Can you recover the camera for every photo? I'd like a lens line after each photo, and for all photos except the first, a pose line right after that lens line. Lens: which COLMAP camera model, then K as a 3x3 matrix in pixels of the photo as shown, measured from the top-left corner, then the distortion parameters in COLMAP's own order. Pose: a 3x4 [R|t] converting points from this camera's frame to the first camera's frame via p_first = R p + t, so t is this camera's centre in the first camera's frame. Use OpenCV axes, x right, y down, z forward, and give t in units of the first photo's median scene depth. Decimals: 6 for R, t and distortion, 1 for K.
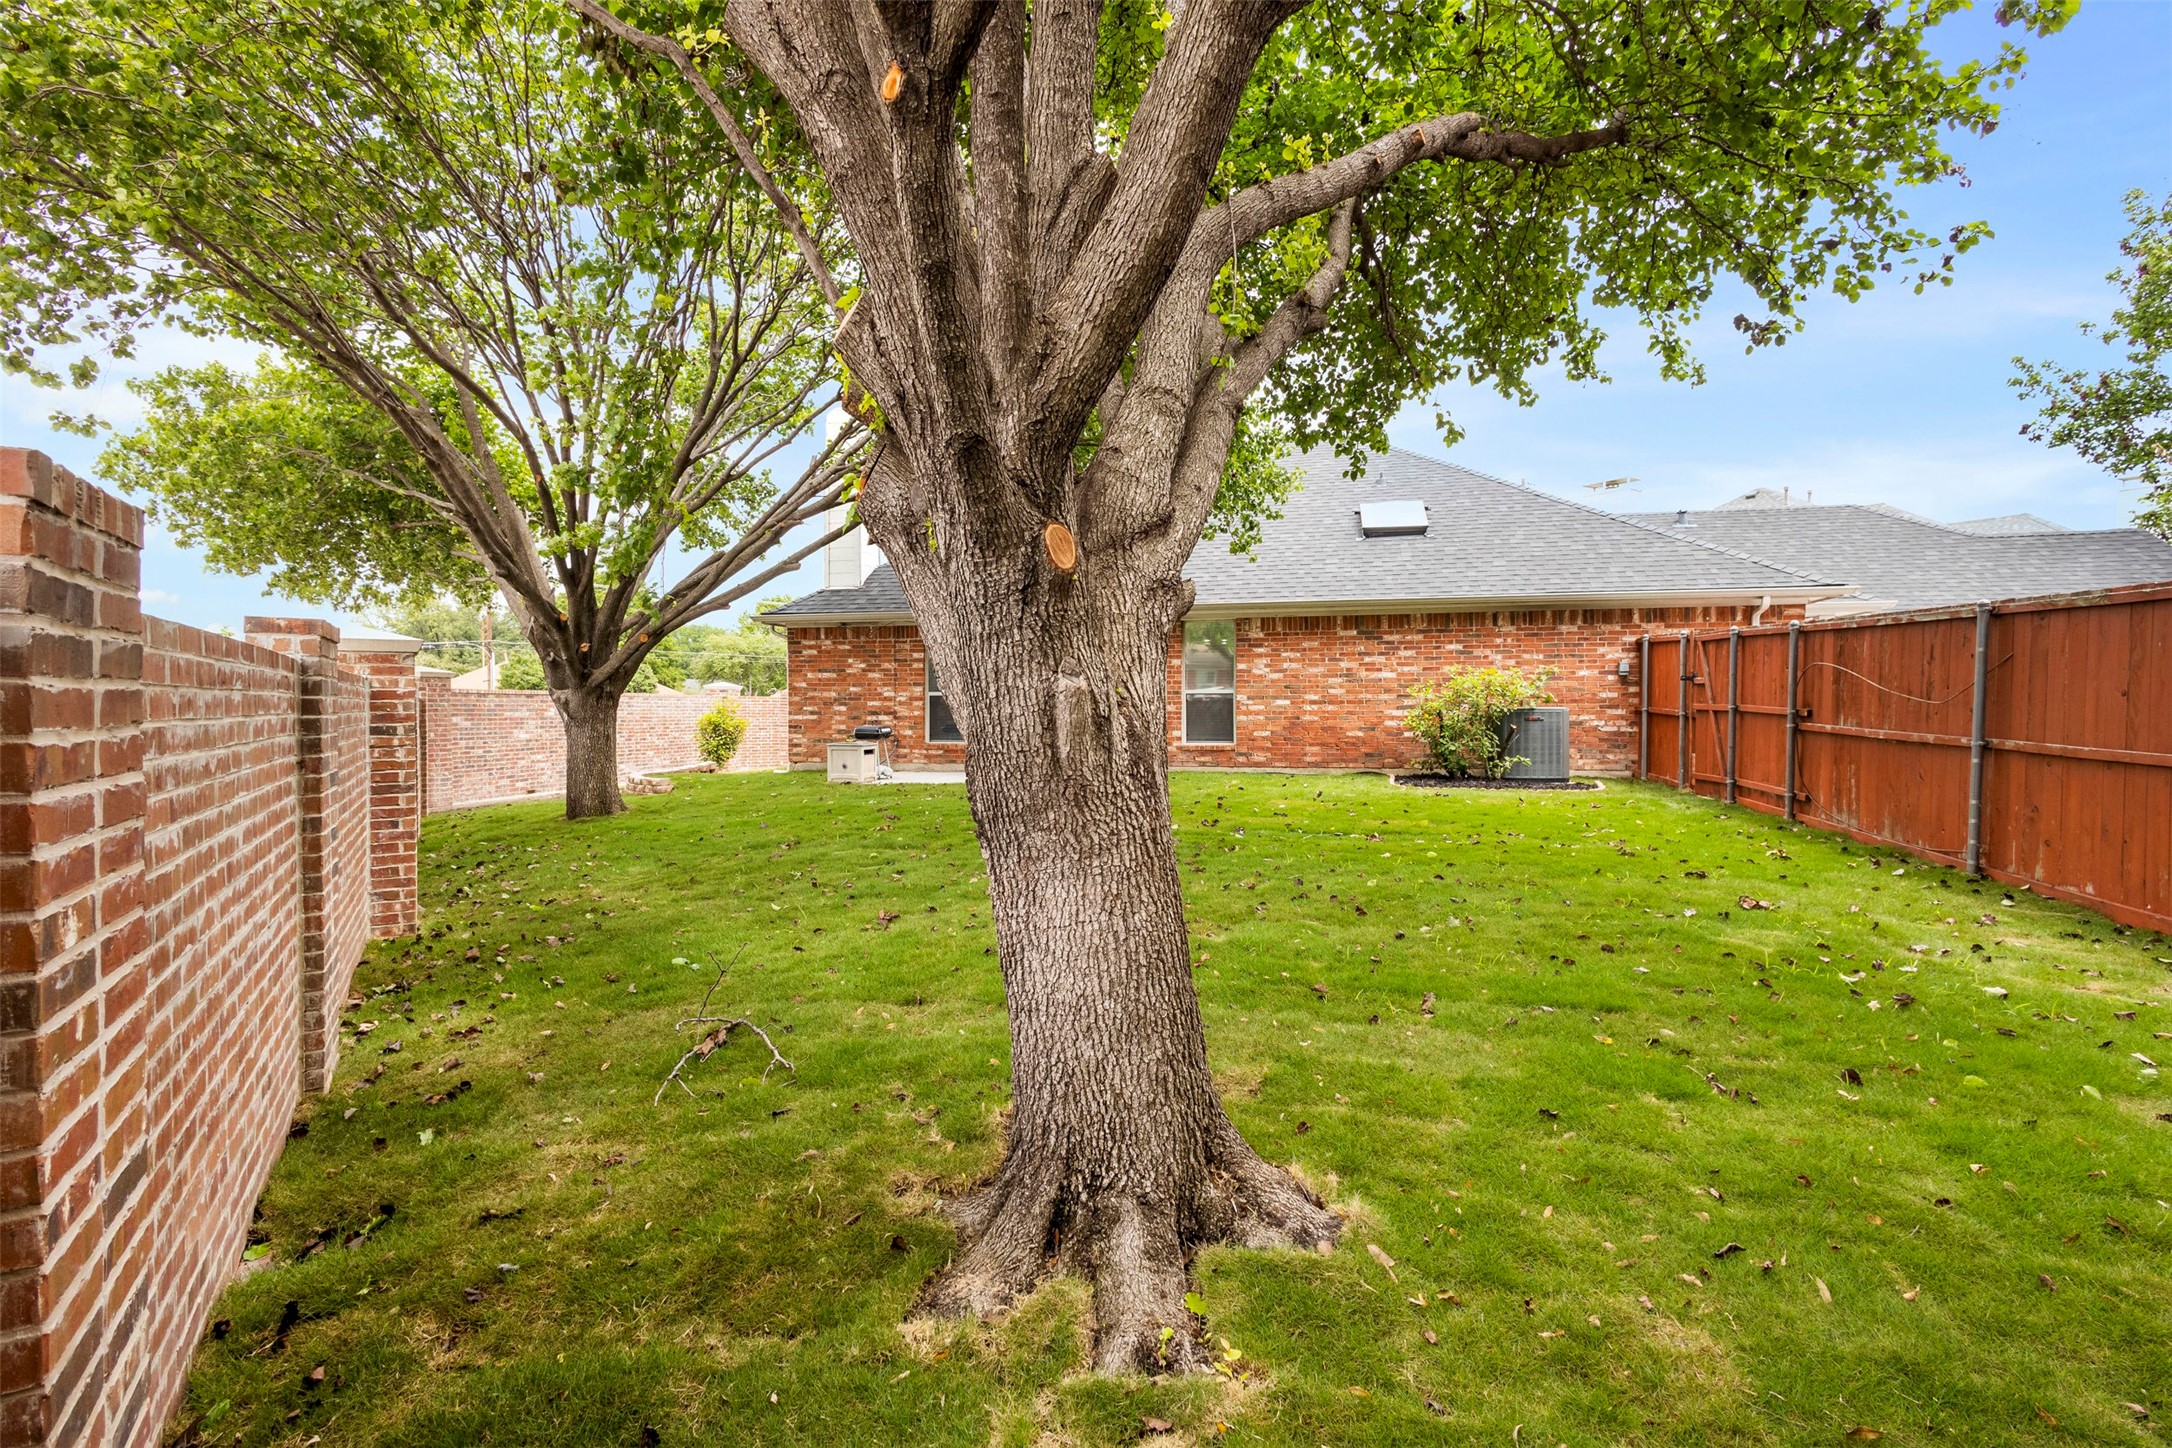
lens RADIAL K [[994.3, 0, 1087.2], [0, 994.3, 707.4], [0, 0, 1]] dist [0.004225, 0.000296]
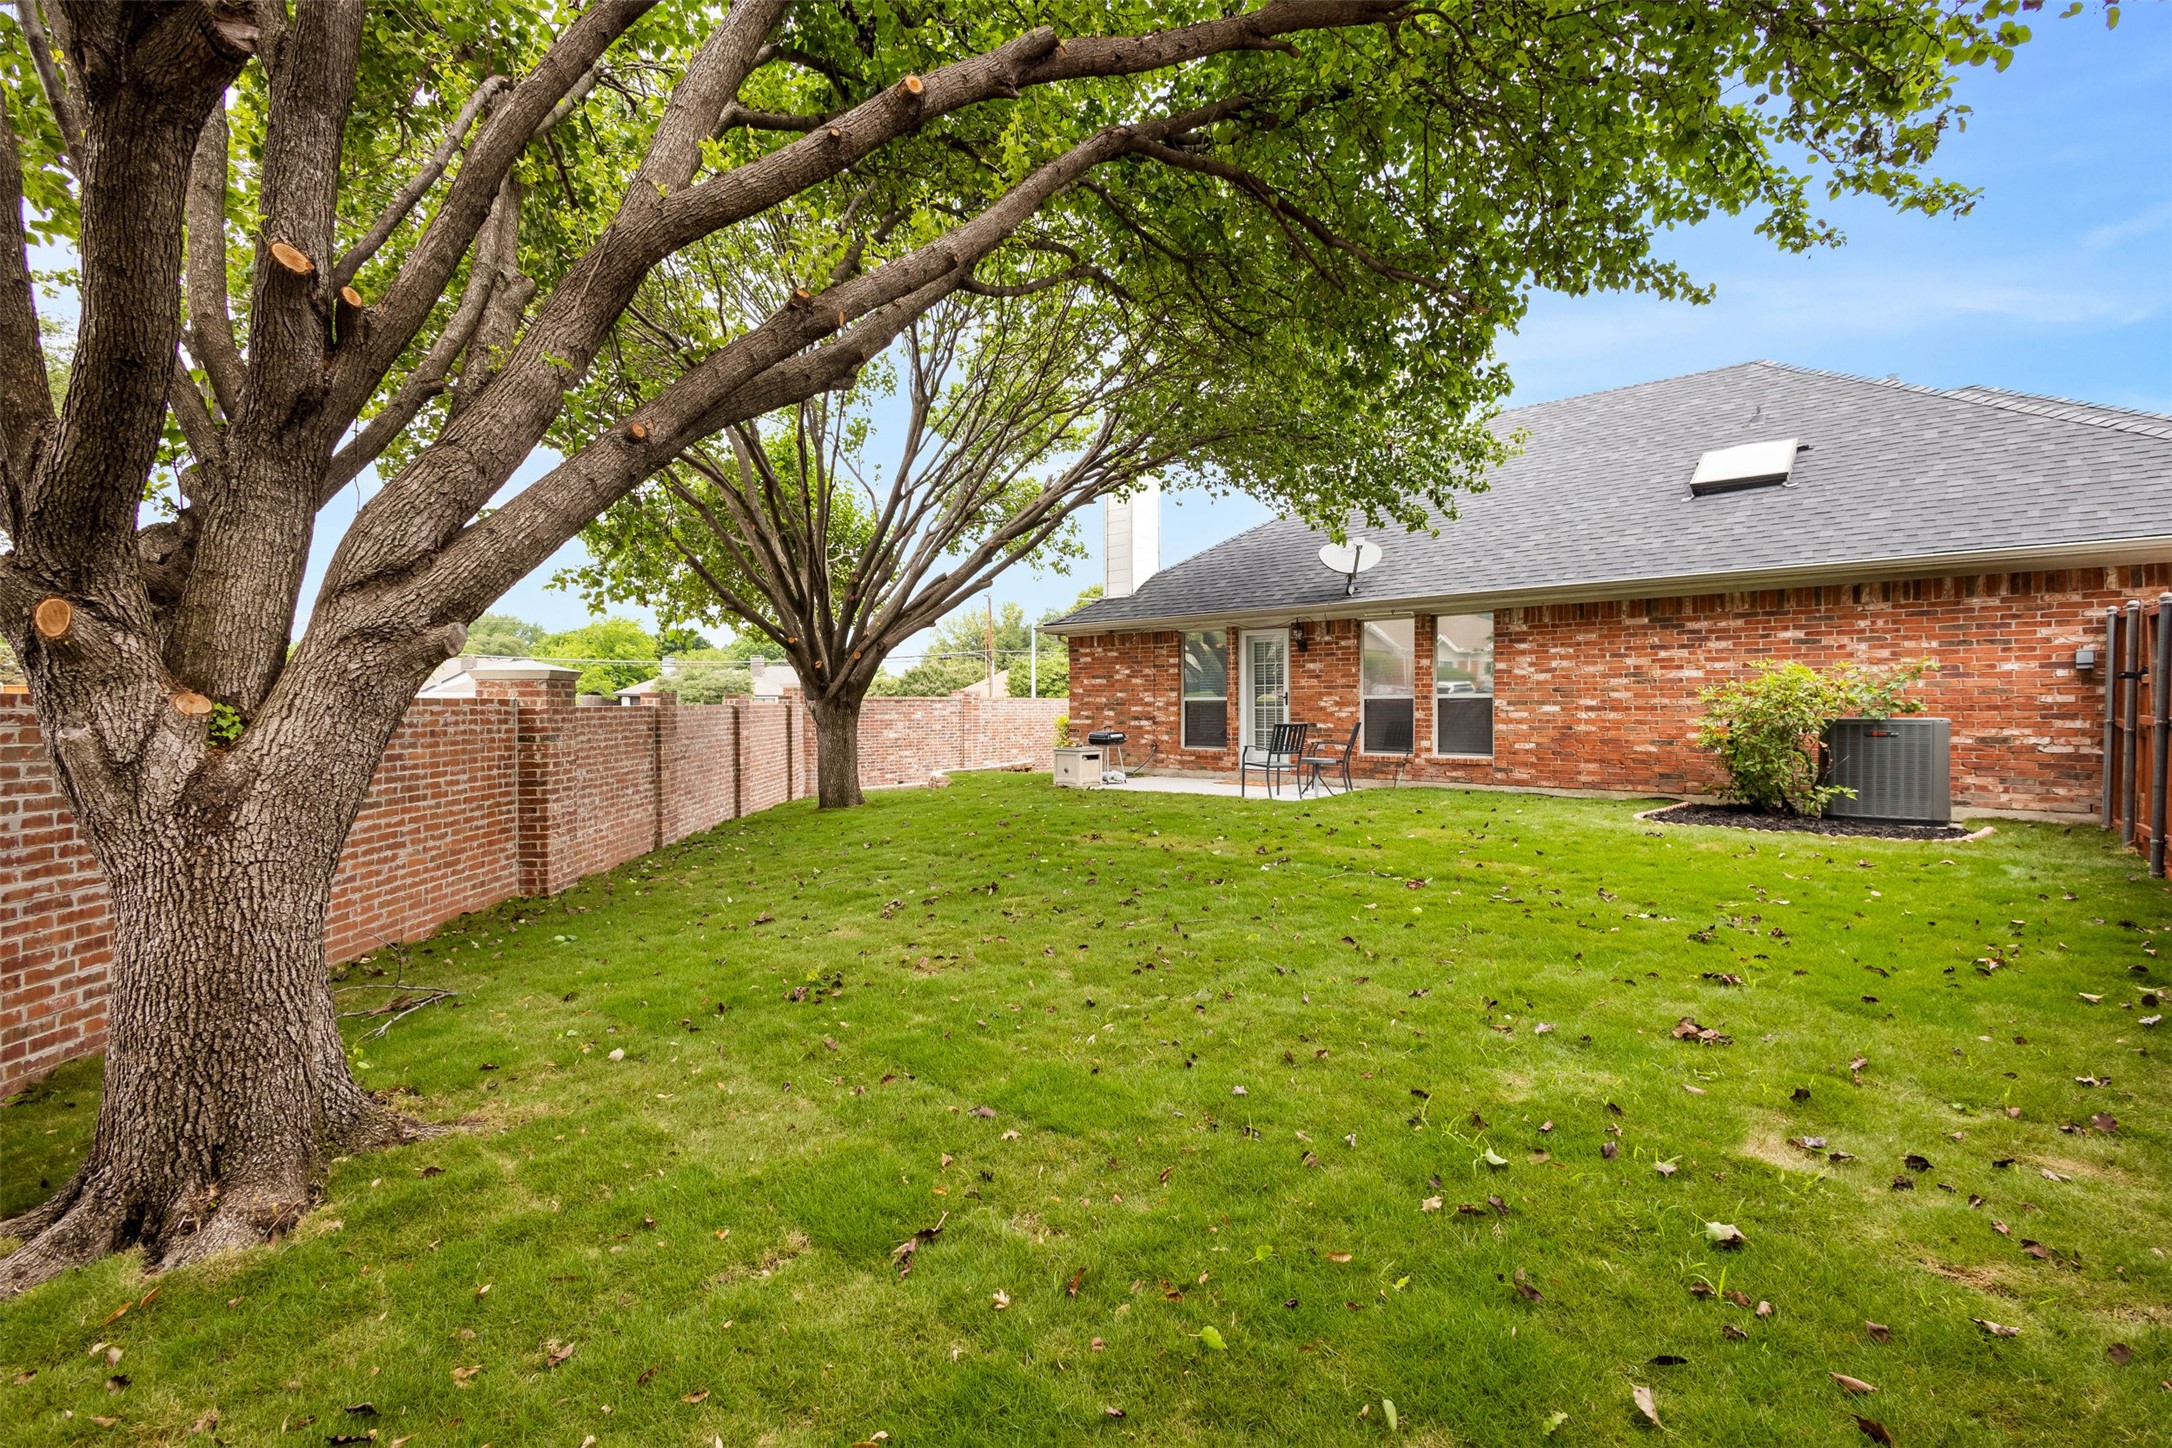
lens RADIAL K [[994.3, 0, 1087.2], [0, 994.3, 707.4], [0, 0, 1]] dist [0.004225, 0.000296]
pose [[0.874421, -0.000238, -0.485168, 0.268312], [0.001966, 0.999993, 0.003054, -0.009610], [0.485164, -0.003625, 0.874416, 0.094501]]
